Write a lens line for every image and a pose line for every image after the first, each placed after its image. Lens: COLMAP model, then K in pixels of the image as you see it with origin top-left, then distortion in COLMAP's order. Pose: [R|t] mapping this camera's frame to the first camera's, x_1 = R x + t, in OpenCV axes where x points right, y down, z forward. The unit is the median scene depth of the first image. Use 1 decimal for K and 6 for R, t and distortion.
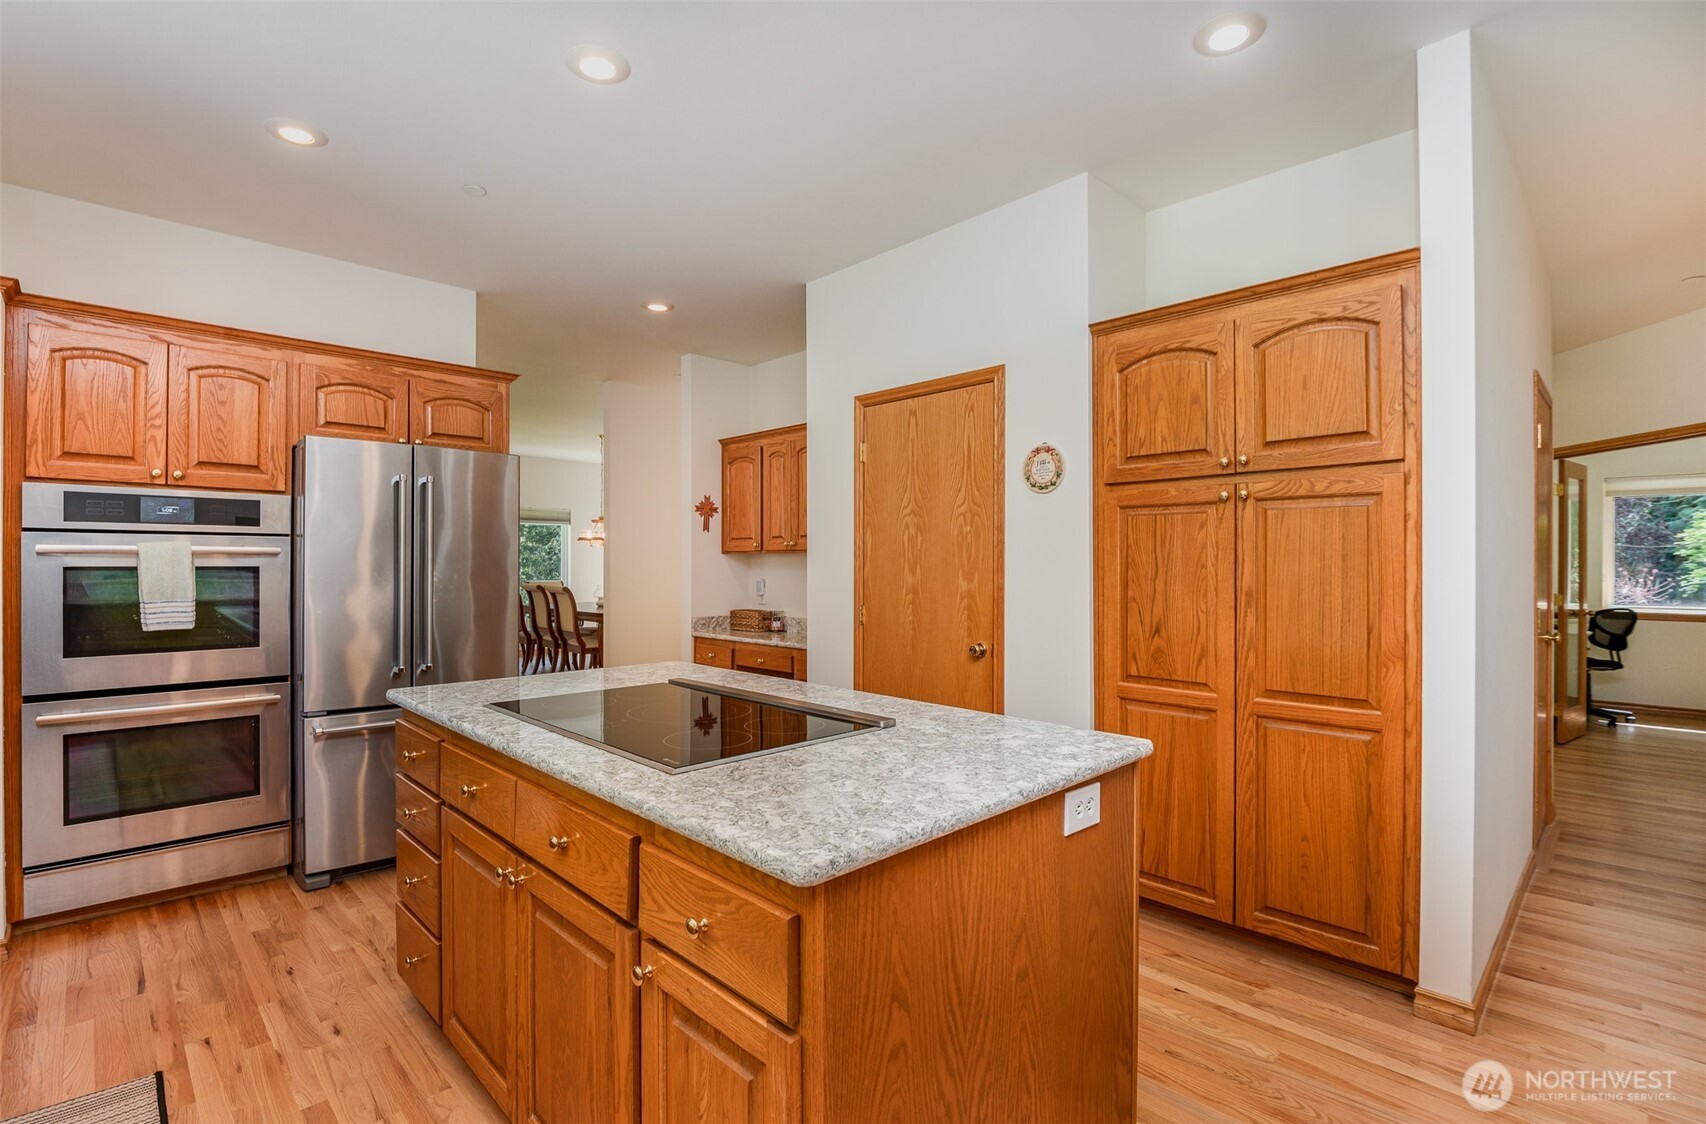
lens RADIAL K [[781.7, 0, 848.8], [0, 781.7, 563.8], [0, 0, 1]] dist [-0.010089, -0.002378]
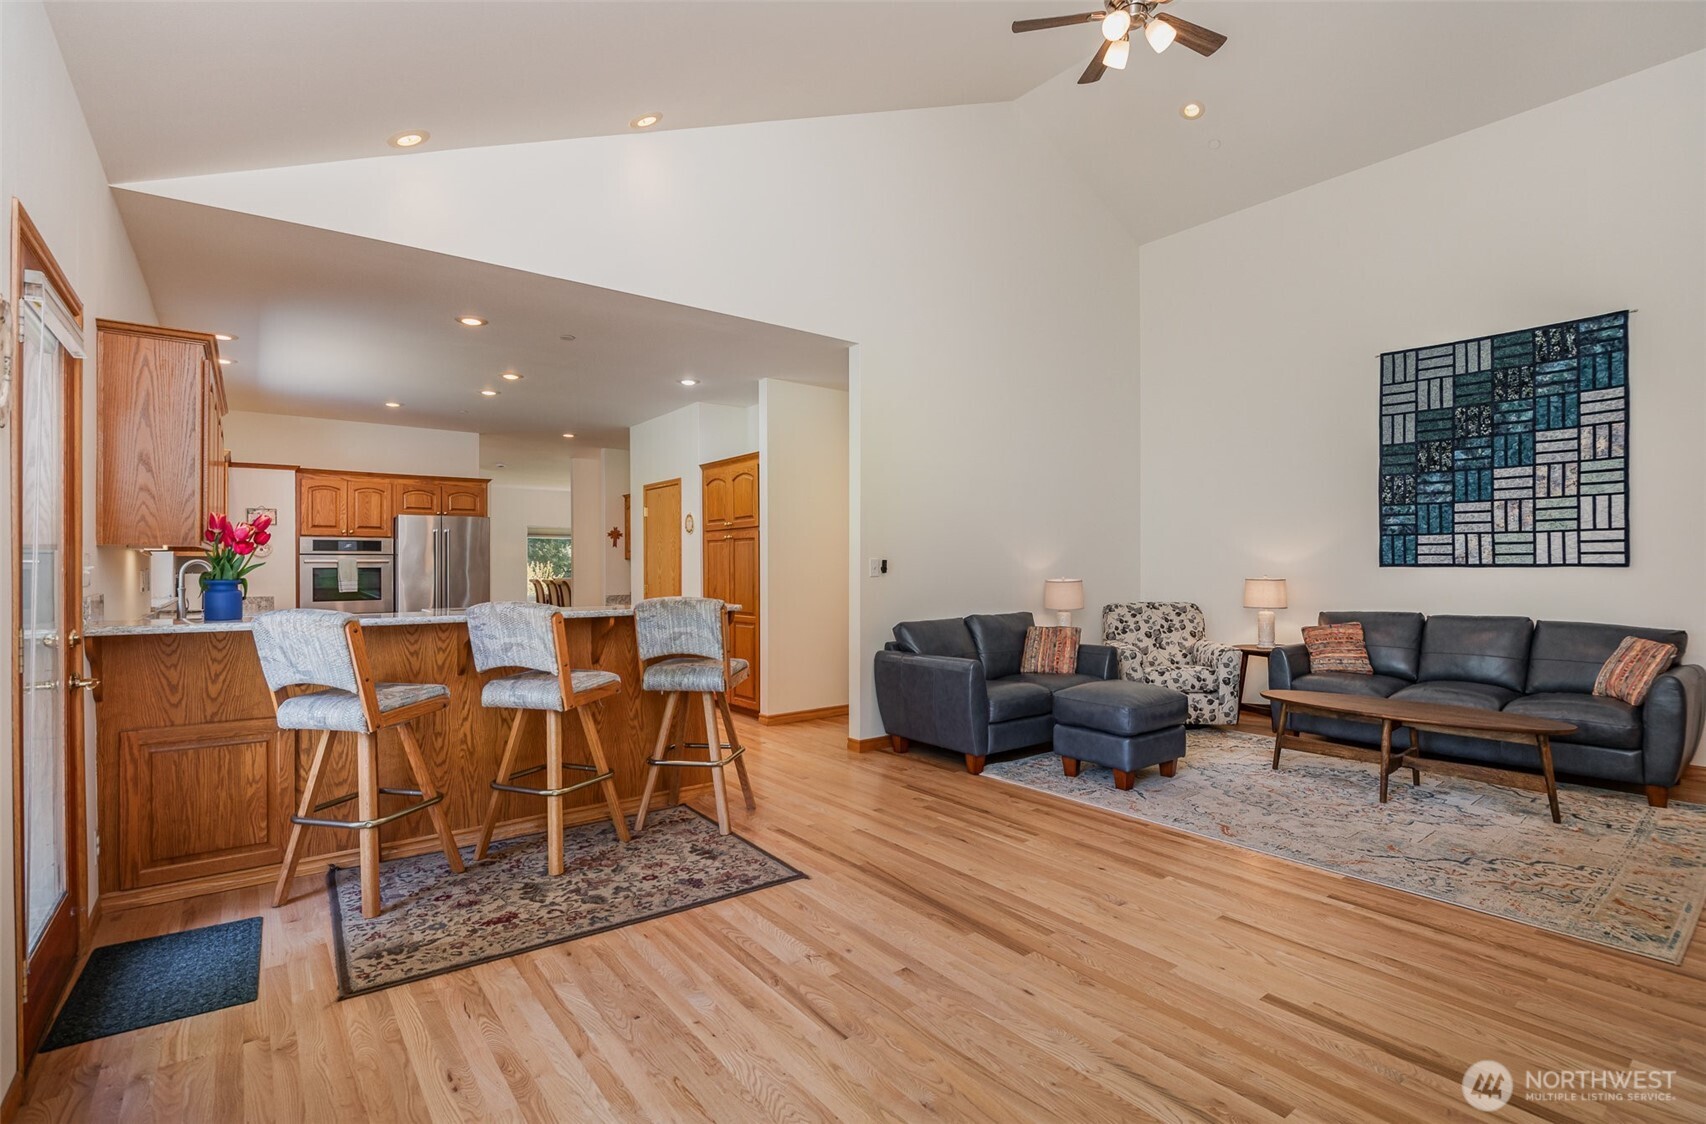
lens RADIAL K [[781.7, 0, 854.5], [0, 781.7, 568.8], [0, 0, 1]] dist [-0.010089, -0.002378]
pose [[0.994139, -0.005470, -0.107968, 1.063985], [0.005963, 0.999973, 0.004243, 0.006941], [0.107942, -0.004862, 0.994145, -1.377515]]
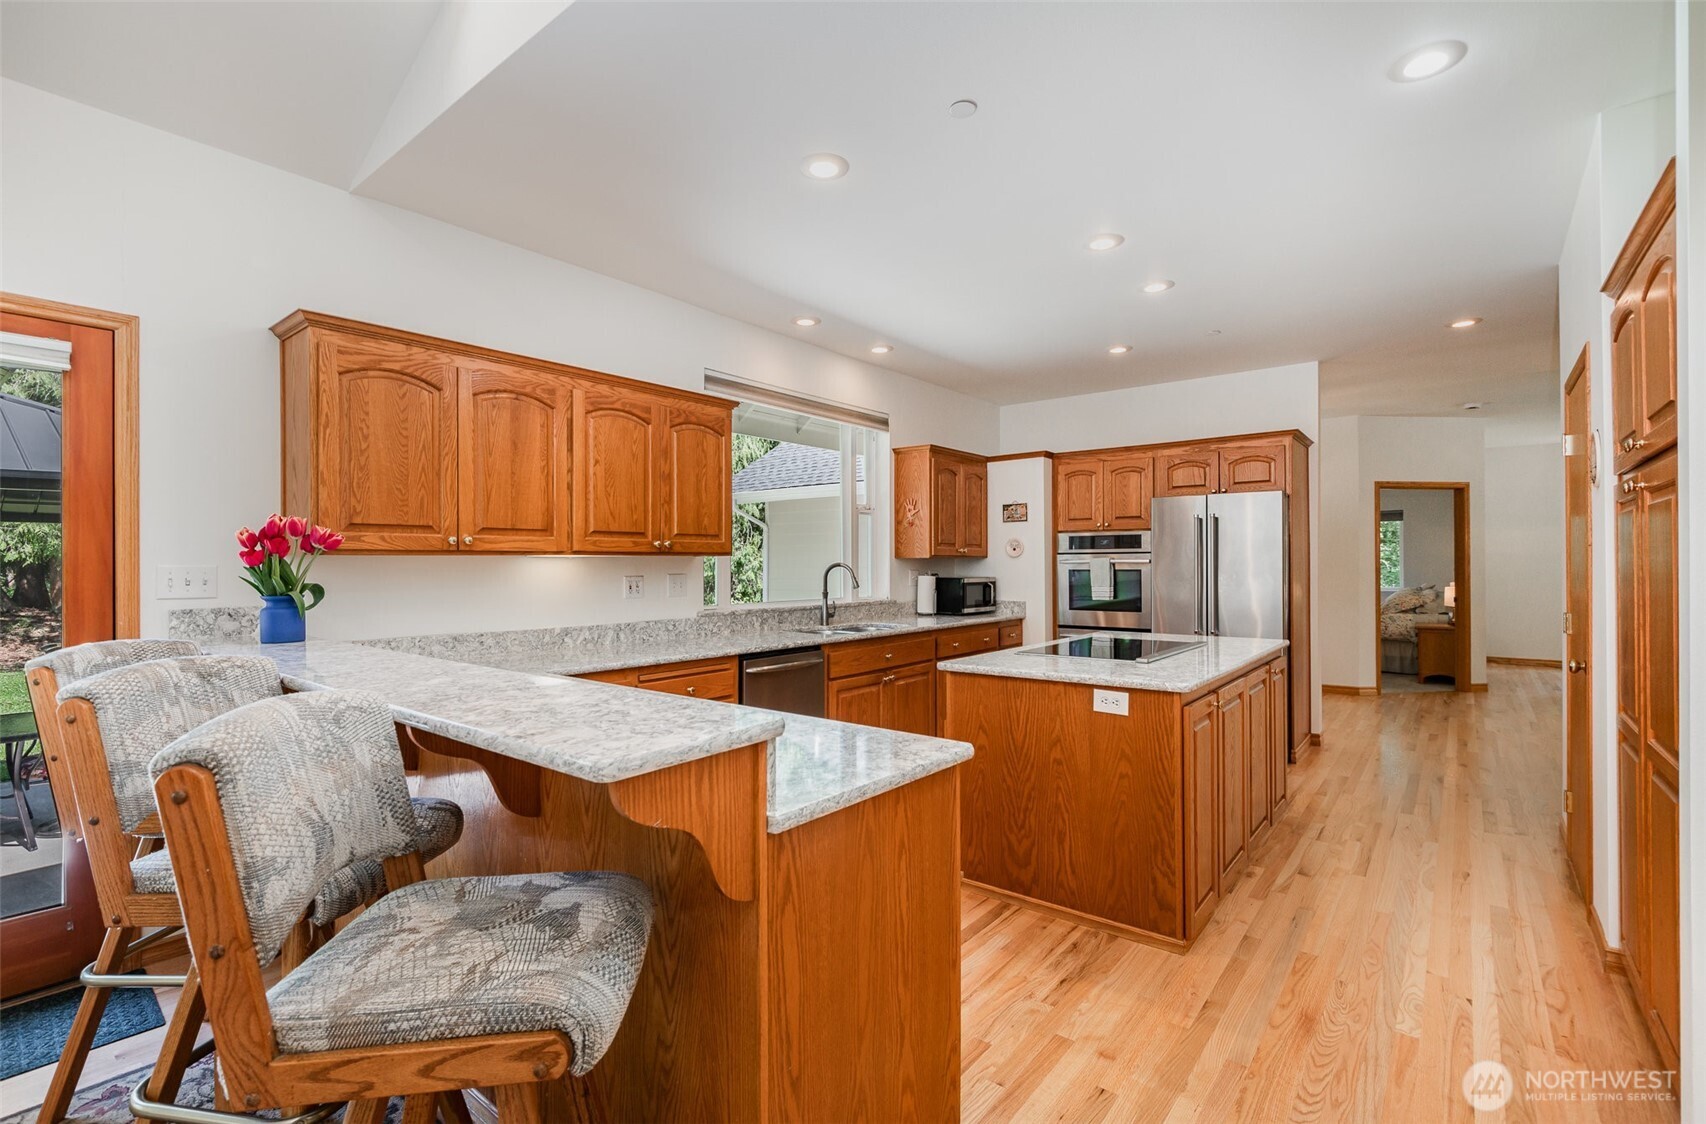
lens RADIAL K [[781.7, 0, 860.7], [0, 781.7, 551.3], [0, 0, 1]] dist [-0.010089, -0.002378]
pose [[0.132097, -0.019825, -0.991038, 1.075271], [0.004794, 0.999801, -0.019361, -0.007468], [0.991225, -0.002194, 0.132166, 0.081859]]
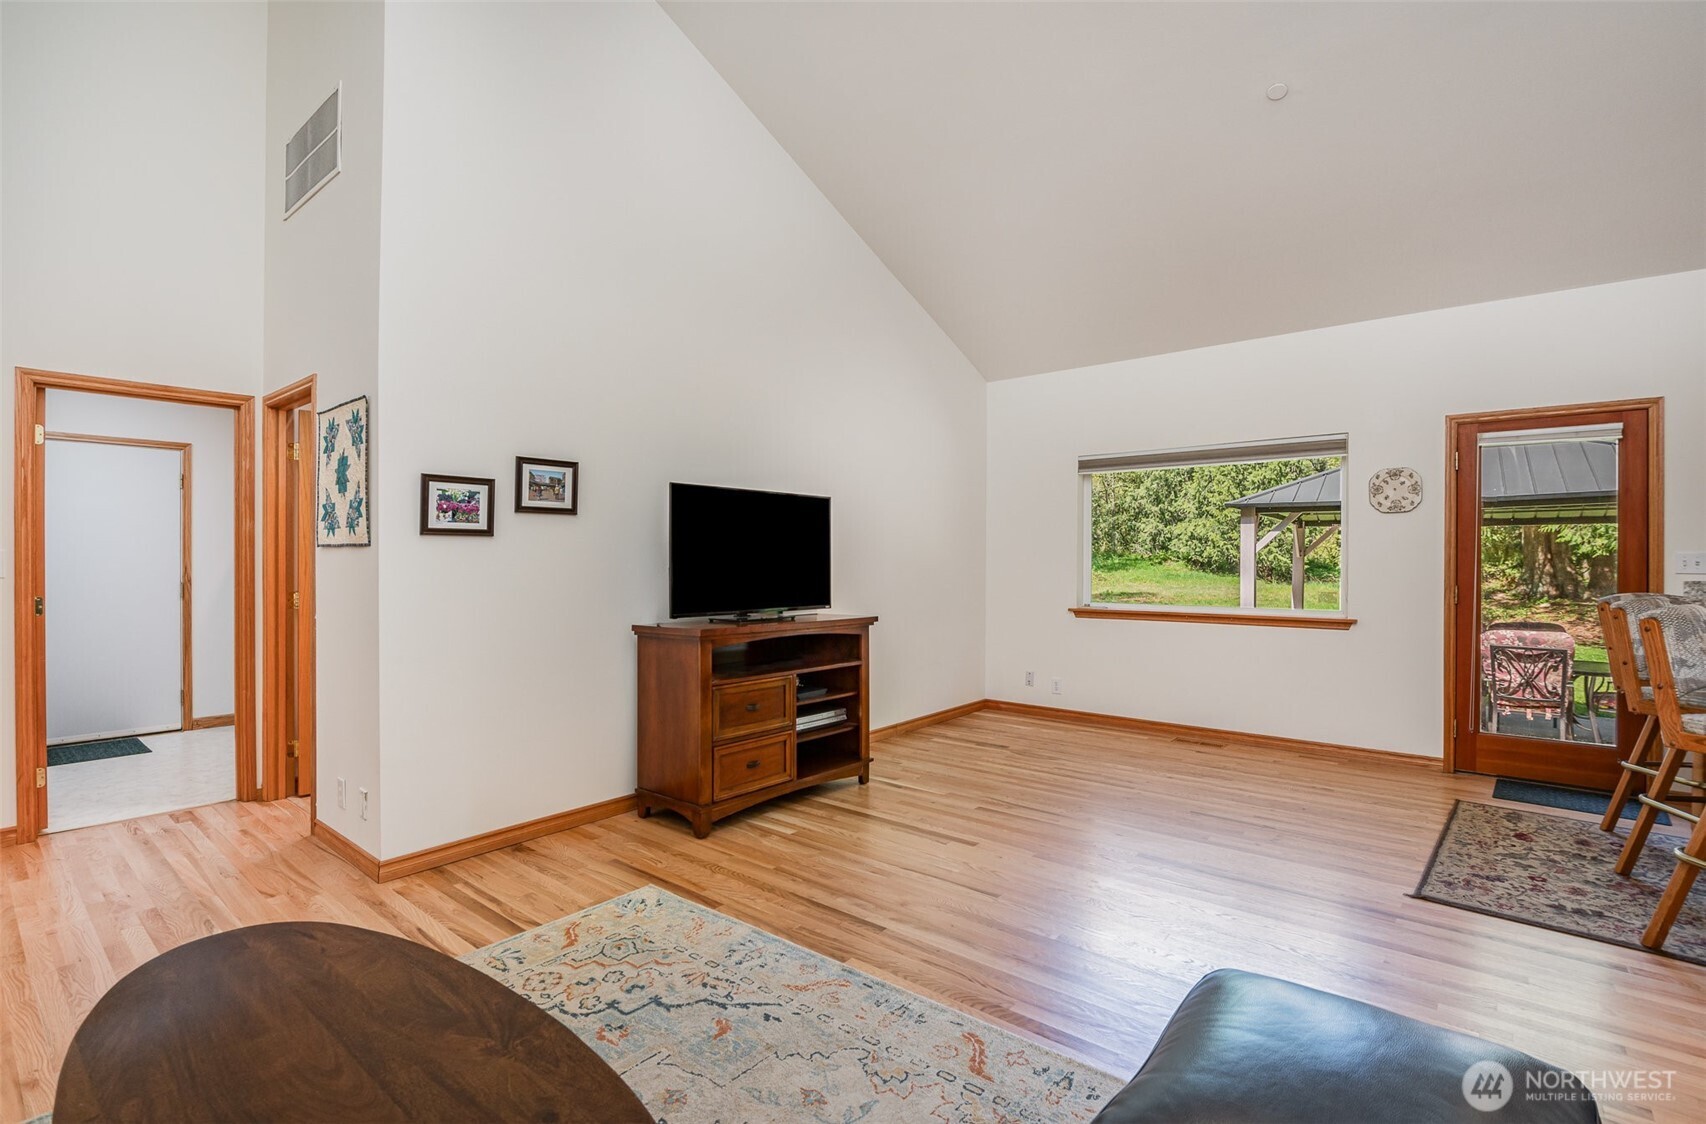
lens RADIAL K [[781.7, 0, 846.0], [0, 781.7, 564.2], [0, 0, 1]] dist [-0.010089, -0.002378]
pose [[-0.994380, -0.005060, -0.105752, 1.714826], [-0.005923, 0.999952, 0.007850, 0.006889], [0.105707, 0.008432, -0.994362, 0.612154]]
